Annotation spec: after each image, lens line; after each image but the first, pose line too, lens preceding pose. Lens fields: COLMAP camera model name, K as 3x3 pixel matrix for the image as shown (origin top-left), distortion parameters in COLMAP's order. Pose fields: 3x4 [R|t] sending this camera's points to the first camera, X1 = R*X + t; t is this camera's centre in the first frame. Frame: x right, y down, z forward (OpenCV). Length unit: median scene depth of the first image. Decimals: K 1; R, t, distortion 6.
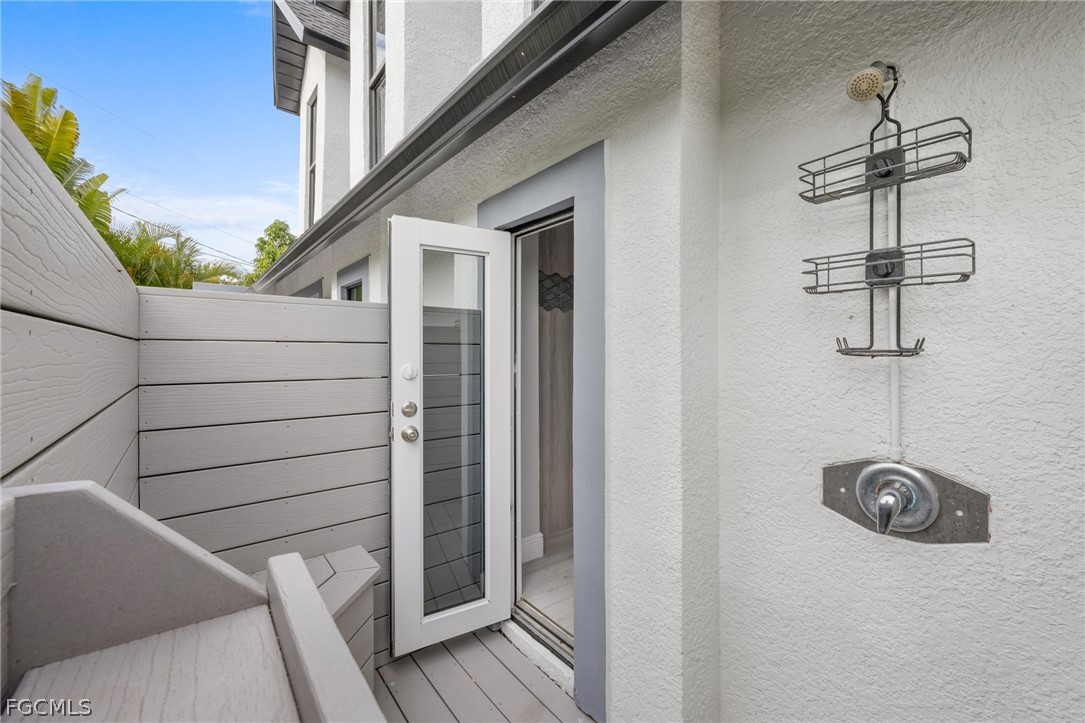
lens RADIAL K [[430.6, 0, 540.7], [0, 430.6, 355.6], [0, 0, 1]] dist [-0.003032, 0.000494]
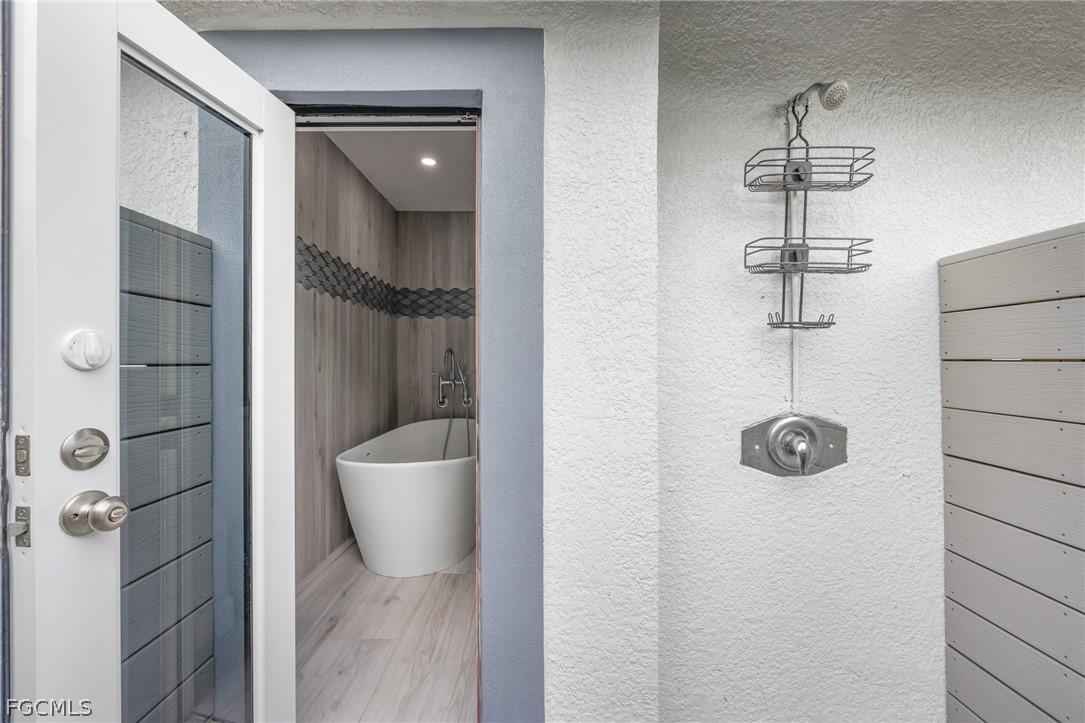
lens RADIAL K [[430.6, 0, 542.4], [0, 430.6, 361.0], [0, 0, 1]] dist [-0.003032, 0.000494]
pose [[0.631289, -0.001229, 0.775547, -0.530282], [0.007520, 0.999961, -0.004537, 0.080224], [-0.775511, 0.008697, 0.631274, 0.690165]]
